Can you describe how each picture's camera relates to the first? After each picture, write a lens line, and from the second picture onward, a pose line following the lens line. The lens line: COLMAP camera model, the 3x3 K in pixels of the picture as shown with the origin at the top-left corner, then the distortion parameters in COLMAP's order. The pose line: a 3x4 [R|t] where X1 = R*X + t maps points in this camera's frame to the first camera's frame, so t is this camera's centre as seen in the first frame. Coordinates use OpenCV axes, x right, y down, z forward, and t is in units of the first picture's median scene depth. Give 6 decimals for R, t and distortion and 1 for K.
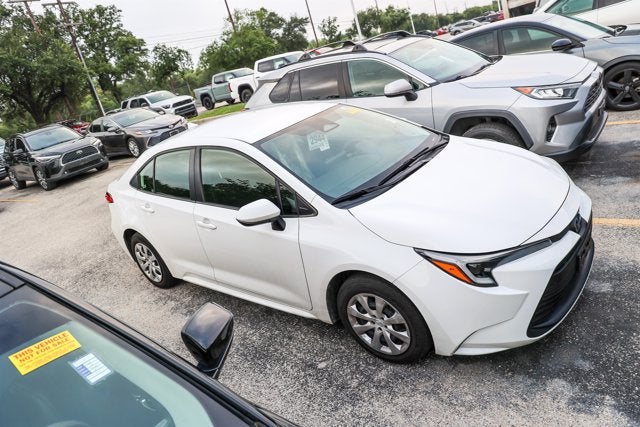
lens RADIAL K [[440.8, 0, 317.0], [0, 440.8, 210.7], [0, 0, 1]] dist [-0.079475, 0.044498]
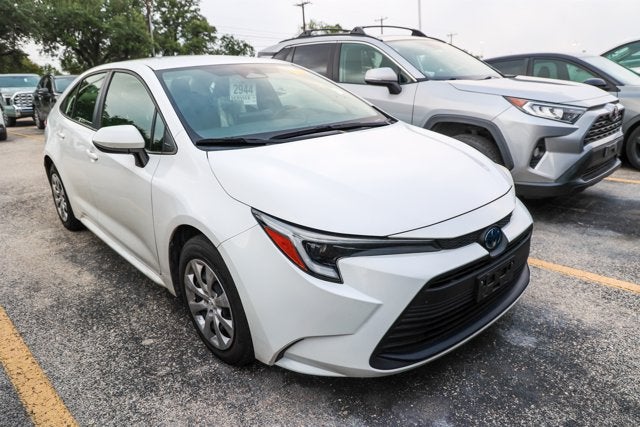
lens RADIAL K [[440.8, 0, 322.3], [0, 440.8, 213.6], [0, 0, 1]] dist [-0.079475, 0.044498]
pose [[0.968229, 0.240679, -0.067870, 0.226902], [-0.243345, 0.969340, -0.034096, 0.052878], [0.057582, 0.049529, 0.997111, 0.151840]]
